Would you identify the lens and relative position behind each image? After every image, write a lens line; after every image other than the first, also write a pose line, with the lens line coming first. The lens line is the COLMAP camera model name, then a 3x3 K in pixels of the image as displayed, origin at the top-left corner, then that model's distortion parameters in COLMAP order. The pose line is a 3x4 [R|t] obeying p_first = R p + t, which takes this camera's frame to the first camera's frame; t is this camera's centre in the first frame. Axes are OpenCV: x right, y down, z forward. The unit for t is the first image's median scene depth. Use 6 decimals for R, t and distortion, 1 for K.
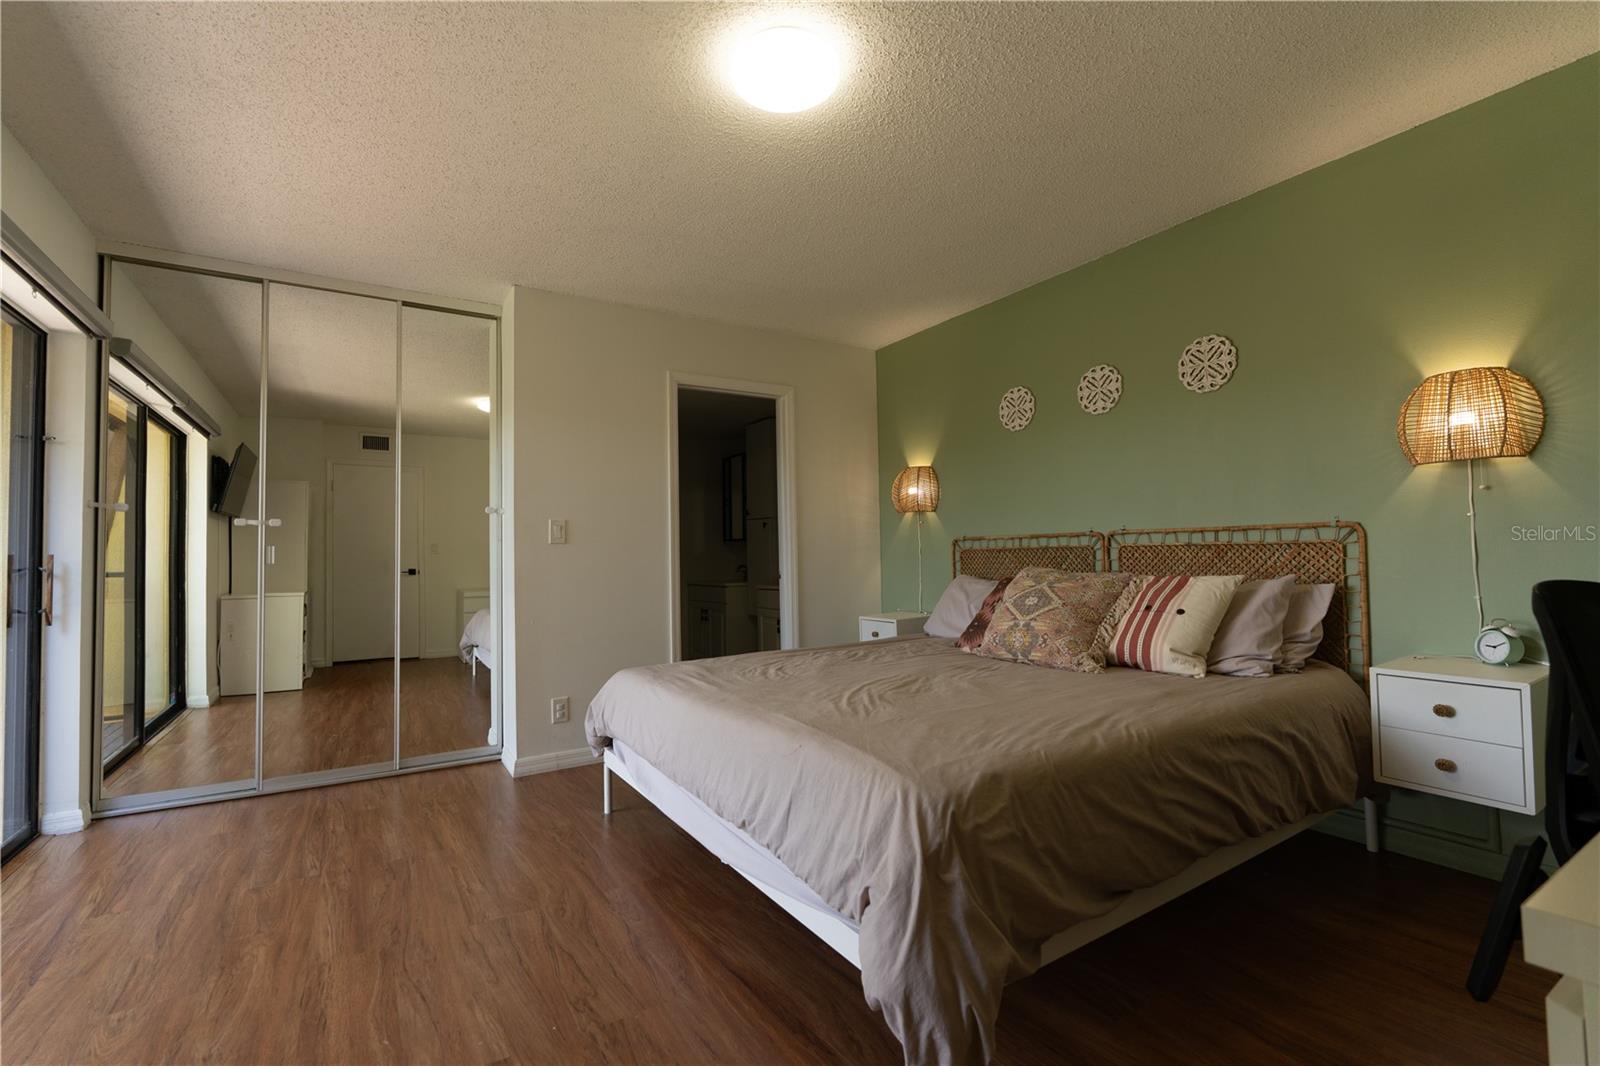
lens RADIAL K [[697.3, 0, 797.7], [0, 697.3, 536.5], [0, 0, 1]] dist [-0.009581, 0.000874]
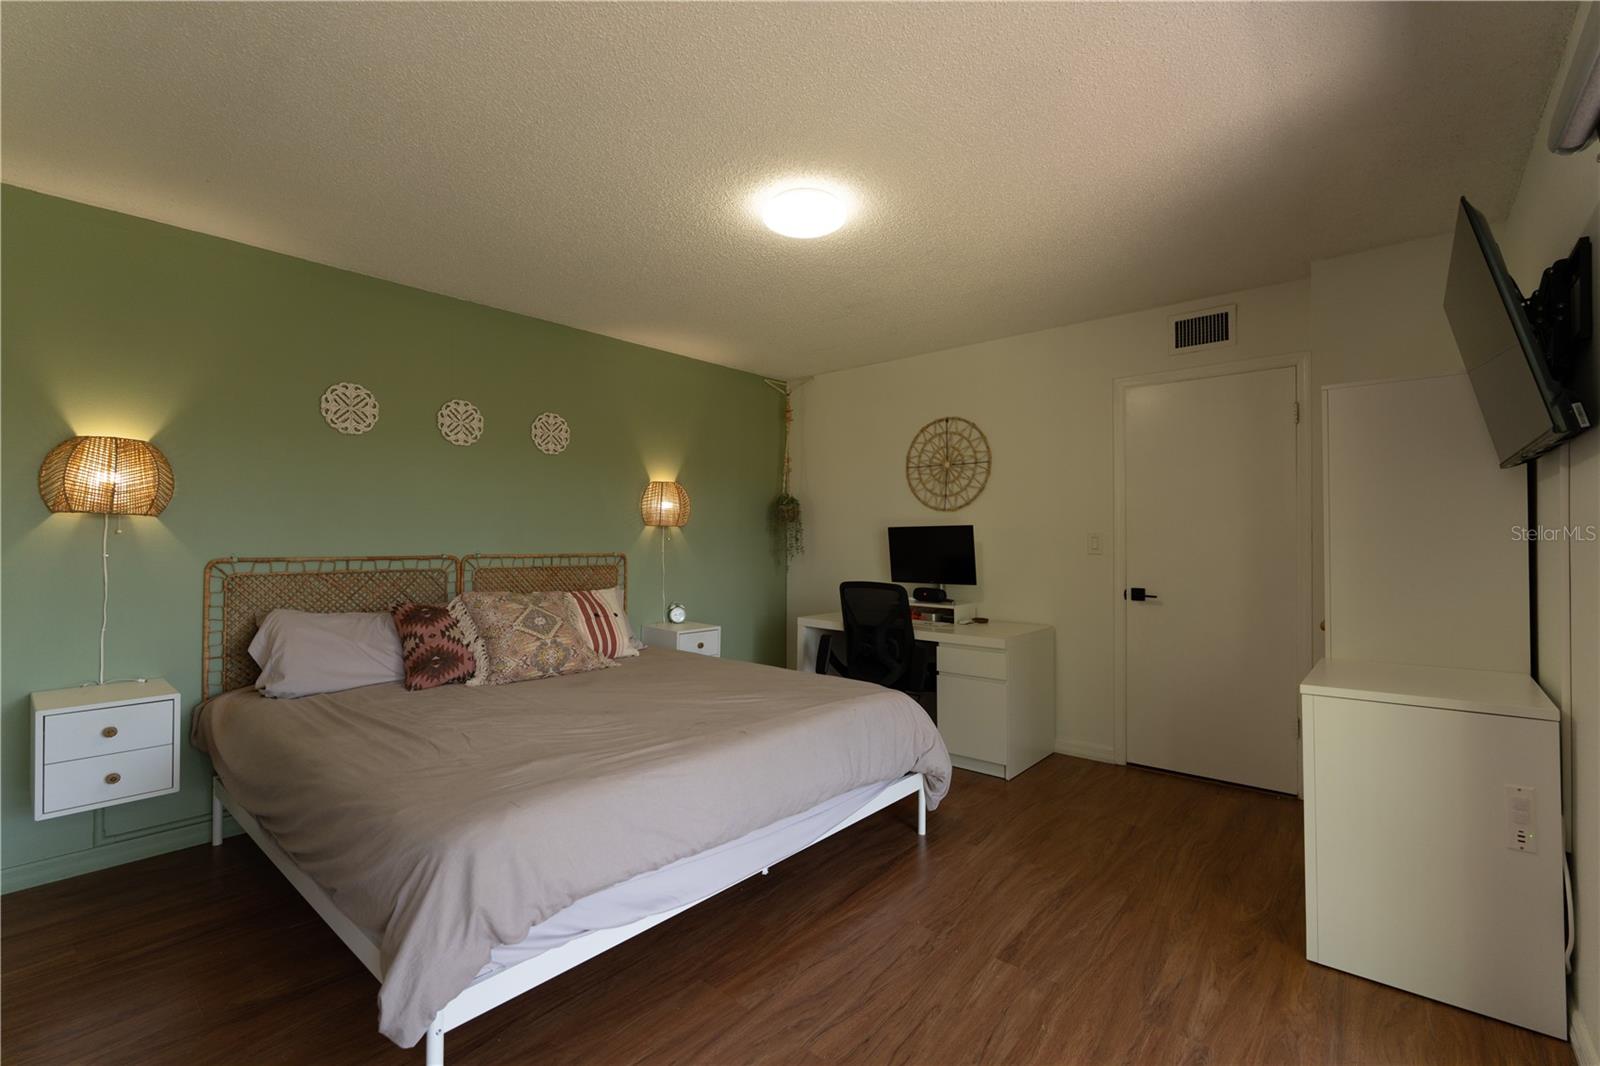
lens RADIAL K [[697.3, 0, 801.2], [0, 697.3, 533.0], [0, 0, 1]] dist [-0.009581, 0.000874]
pose [[-0.294472, 0.027952, 0.955251, -0.830602], [-0.024755, 0.999014, -0.036864, -0.016884], [-0.955339, -0.034503, -0.293489, 0.909487]]
